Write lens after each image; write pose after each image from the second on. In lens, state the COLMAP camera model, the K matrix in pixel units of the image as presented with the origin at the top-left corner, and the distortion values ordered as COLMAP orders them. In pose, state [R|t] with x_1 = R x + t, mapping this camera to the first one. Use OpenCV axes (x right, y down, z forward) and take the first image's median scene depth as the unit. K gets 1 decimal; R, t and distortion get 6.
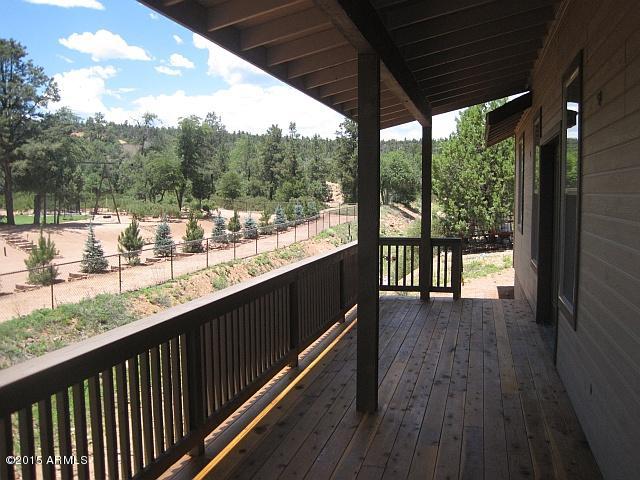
lens RADIAL K [[653.1, 0, 320.2], [0, 653.1, 240.6], [0, 0, 1]] dist [-0.107603, 0.000000]
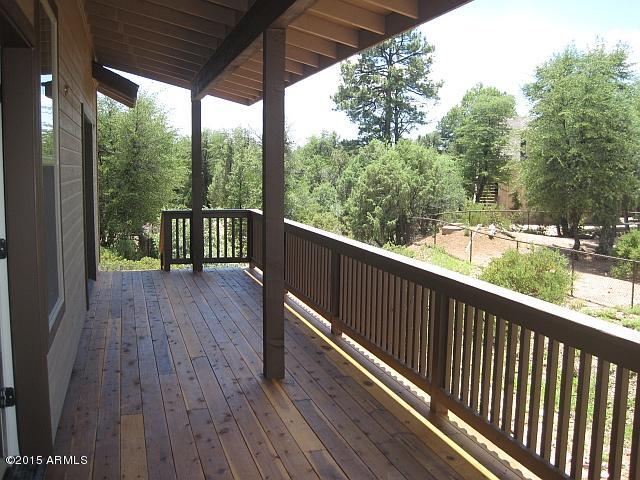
lens RADIAL K [[653.1, 0, 320.2], [0, 653.1, 239.9], [0, 0, 1]] dist [-0.107603, 0.000000]
pose [[-0.860281, 0.051192, -0.507244, 0.508383], [-0.041756, 0.984528, 0.170178, -0.128473], [0.508107, 0.167582, -0.844833, 1.830630]]
